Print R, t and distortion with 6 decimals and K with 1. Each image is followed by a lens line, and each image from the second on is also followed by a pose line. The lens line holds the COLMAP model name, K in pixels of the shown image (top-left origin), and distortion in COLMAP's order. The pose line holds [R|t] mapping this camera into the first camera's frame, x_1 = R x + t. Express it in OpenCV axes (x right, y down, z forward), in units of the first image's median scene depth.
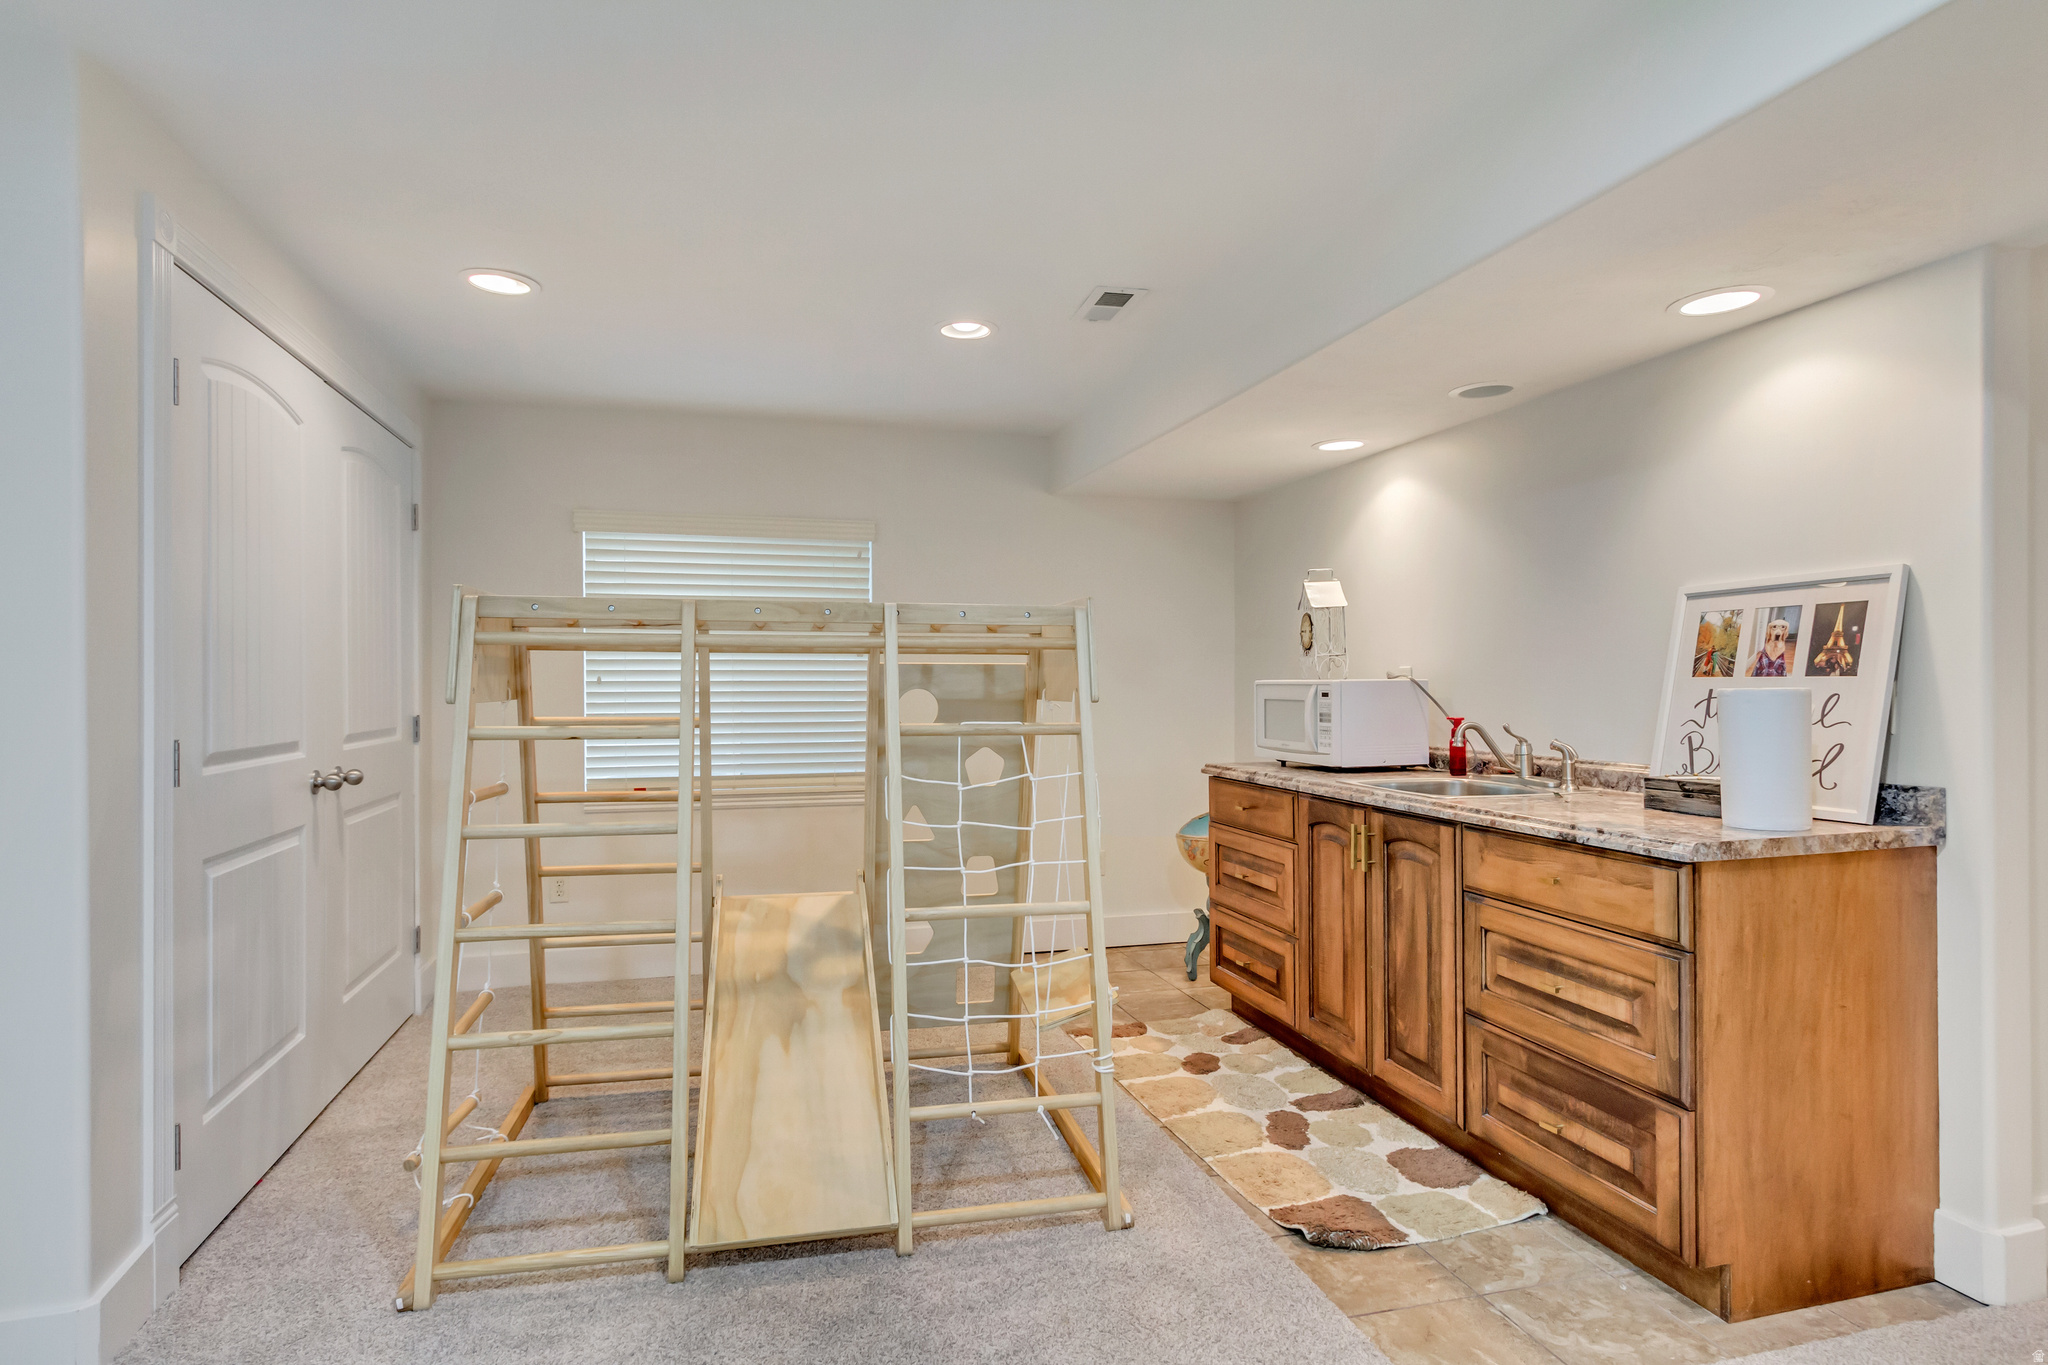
lens RADIAL K [[1050.7, 0, 1026.0], [0, 1050.7, 679.1], [0, 0, 1]] dist [0.009428, -0.000225]
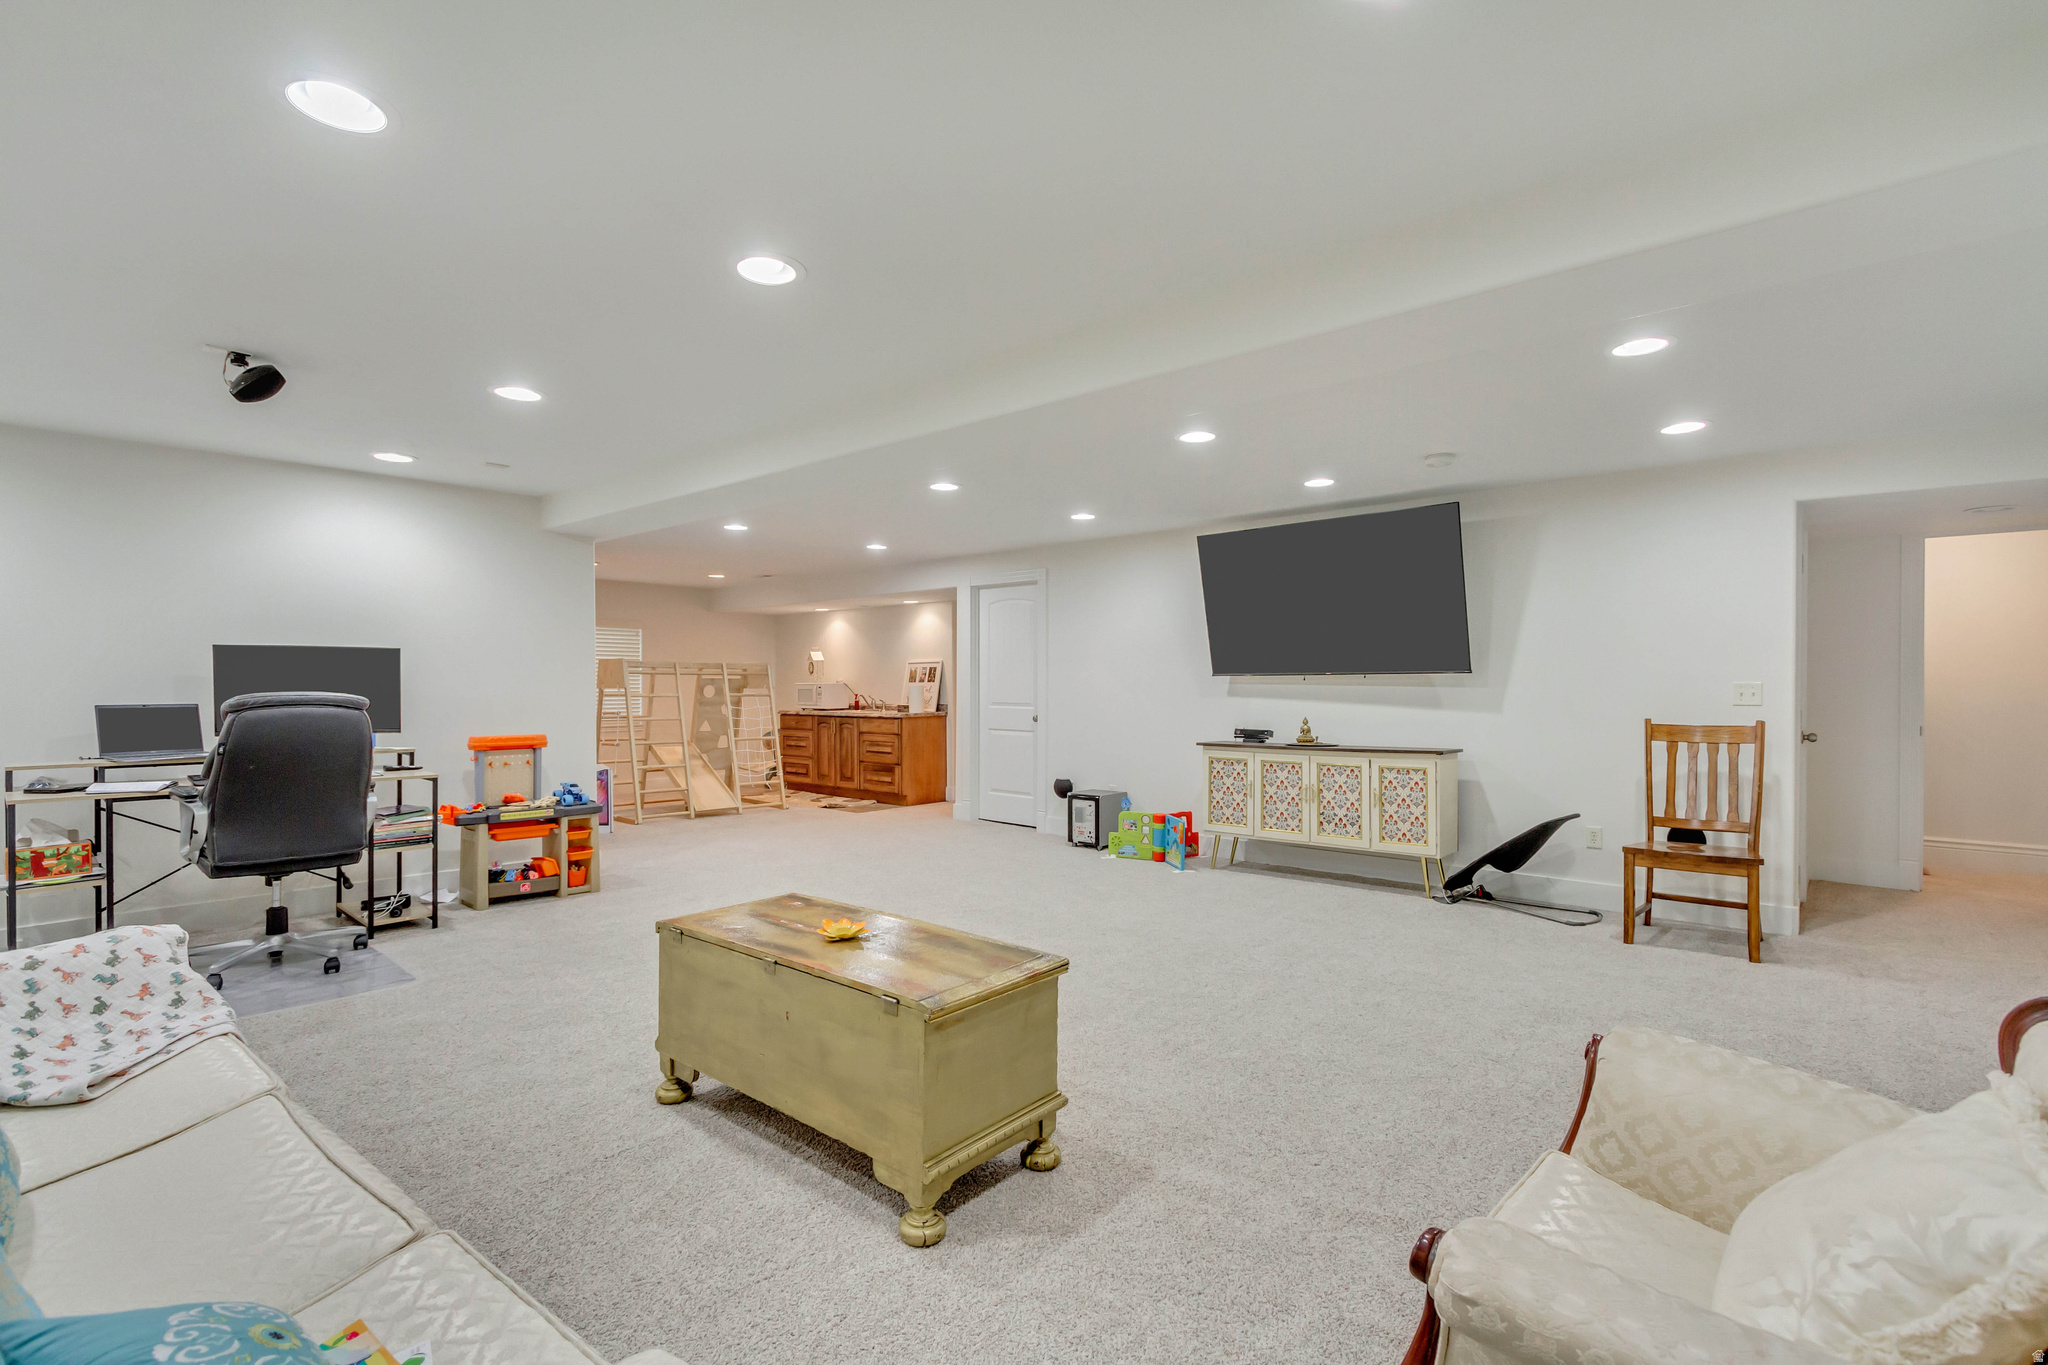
lens RADIAL K [[940.4, 0, 1029.9], [0, 940.4, 700.0], [0, 0, 1]] dist [0.015878, 0.000292]
pose [[0.832955, -0.010635, 0.553238, -1.090883], [0.000240, 0.999822, 0.018860, -0.002707], [-0.553340, -0.015577, 0.832810, -2.496132]]
